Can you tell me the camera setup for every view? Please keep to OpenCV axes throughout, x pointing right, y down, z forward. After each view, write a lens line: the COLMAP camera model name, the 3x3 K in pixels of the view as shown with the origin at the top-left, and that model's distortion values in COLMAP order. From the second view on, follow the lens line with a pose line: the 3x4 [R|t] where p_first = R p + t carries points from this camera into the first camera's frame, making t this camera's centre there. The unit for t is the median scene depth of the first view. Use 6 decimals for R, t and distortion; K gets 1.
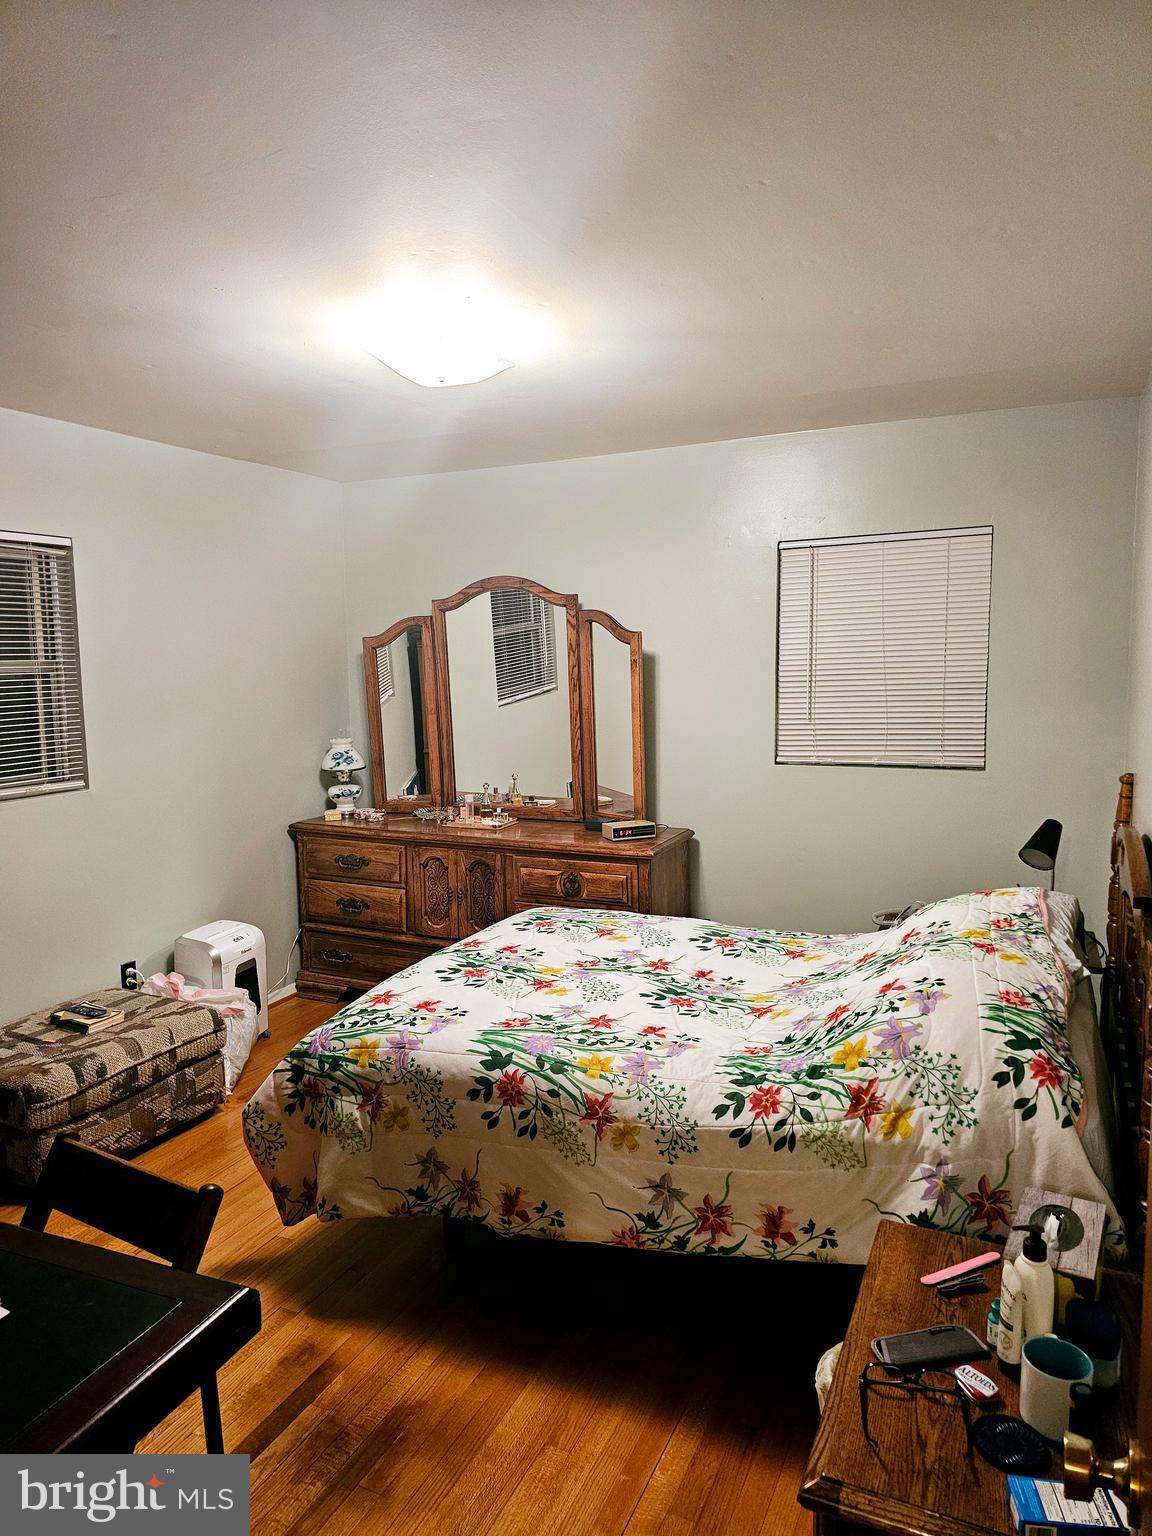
lens RADIAL K [[1043.9, 0, 576.0], [0, 1043.9, 768.0], [0, 0, 1]] dist [0.044150, -0.002575]
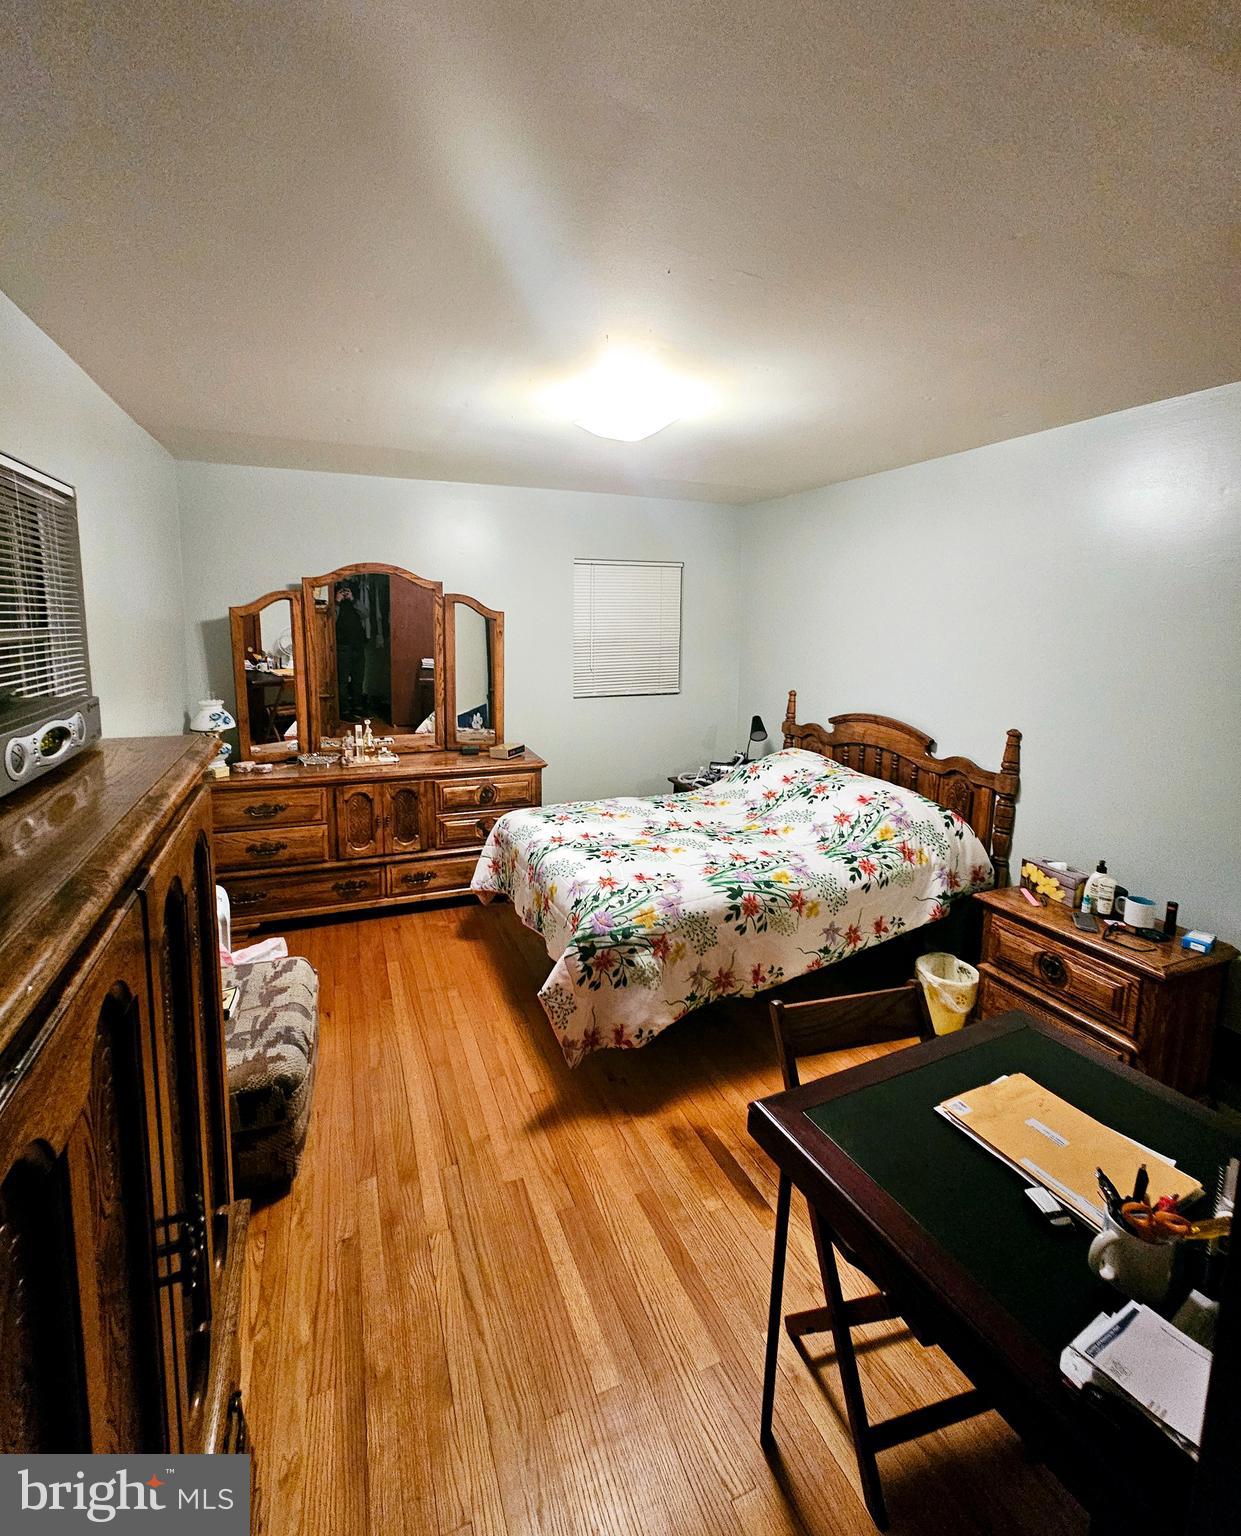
lens RADIAL K [[683.6, 0, 619.6], [0, 683.6, 710.9], [0, 0, 1]] dist [-0.001027, 0.000202]
pose [[0.668455, -0.074024, 0.740060, -0.895407], [0.060934, 0.997140, 0.044701, -0.045274], [-0.741252, 0.015214, 0.671054, 0.424980]]
